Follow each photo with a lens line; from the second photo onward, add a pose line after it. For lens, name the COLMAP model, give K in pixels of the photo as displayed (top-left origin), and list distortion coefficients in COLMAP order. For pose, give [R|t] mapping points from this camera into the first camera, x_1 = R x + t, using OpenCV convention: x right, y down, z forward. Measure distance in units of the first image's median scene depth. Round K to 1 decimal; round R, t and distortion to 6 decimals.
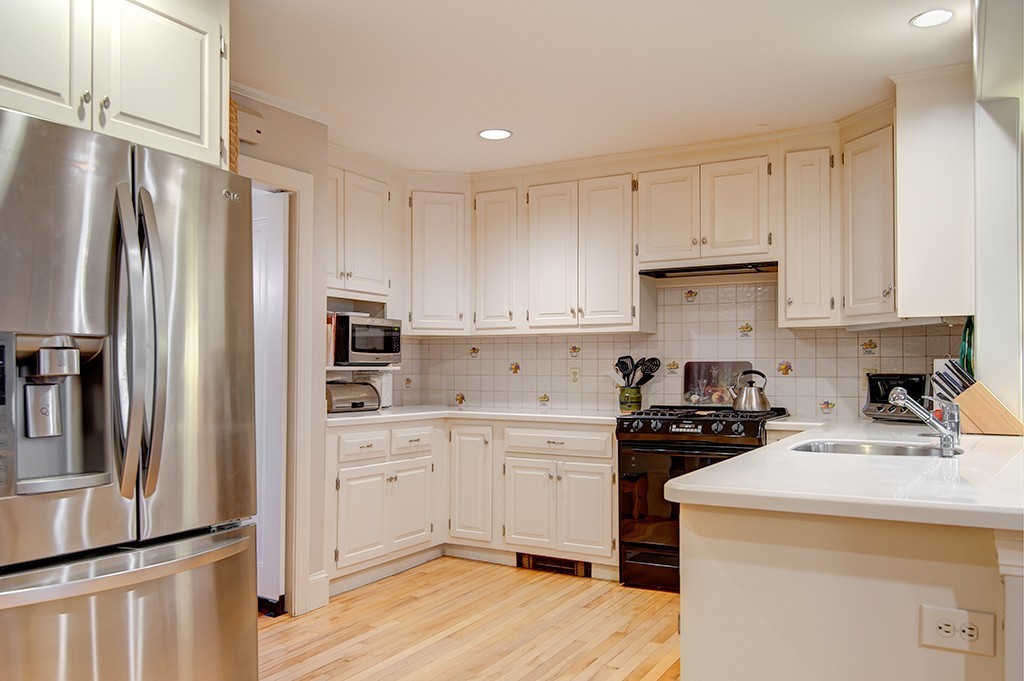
lens RADIAL K [[827.3, 0, 510.3], [0, 827.3, 356.2], [0, 0, 1]] dist [-0.000519, -0.001081]
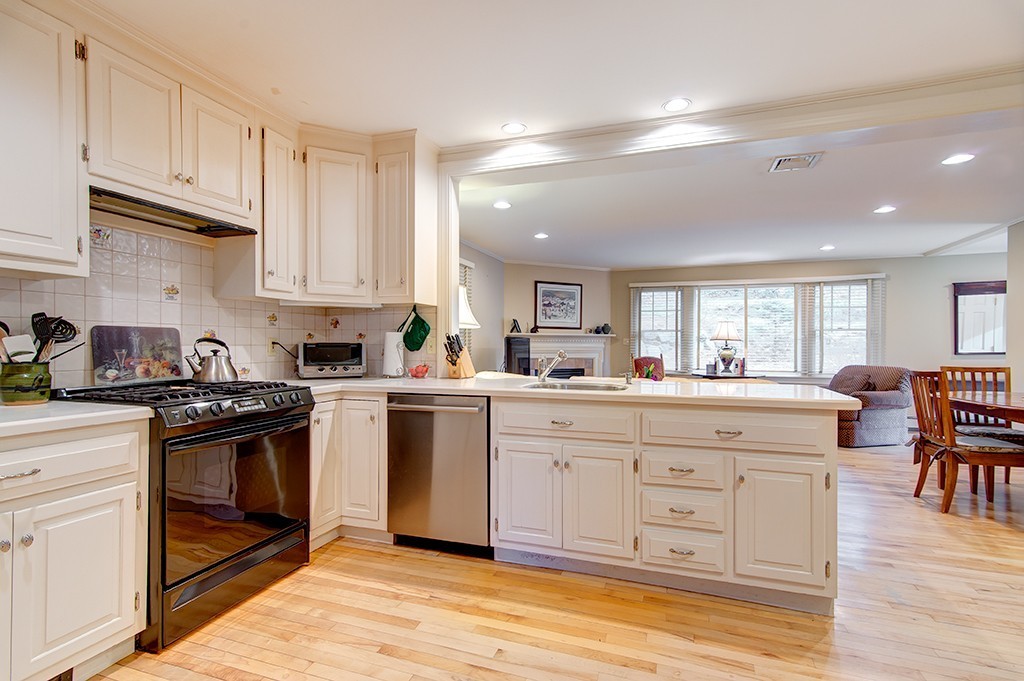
lens RADIAL K [[477.3, 0, 509.6], [0, 477.3, 348.9], [0, 0, 1]] dist [0.000039, -0.000019]
pose [[-0.169628, -0.012645, 0.985427, -0.285783], [-0.023209, 0.999692, 0.008832, 0.016185], [-0.985235, -0.021373, -0.169869, 0.751267]]
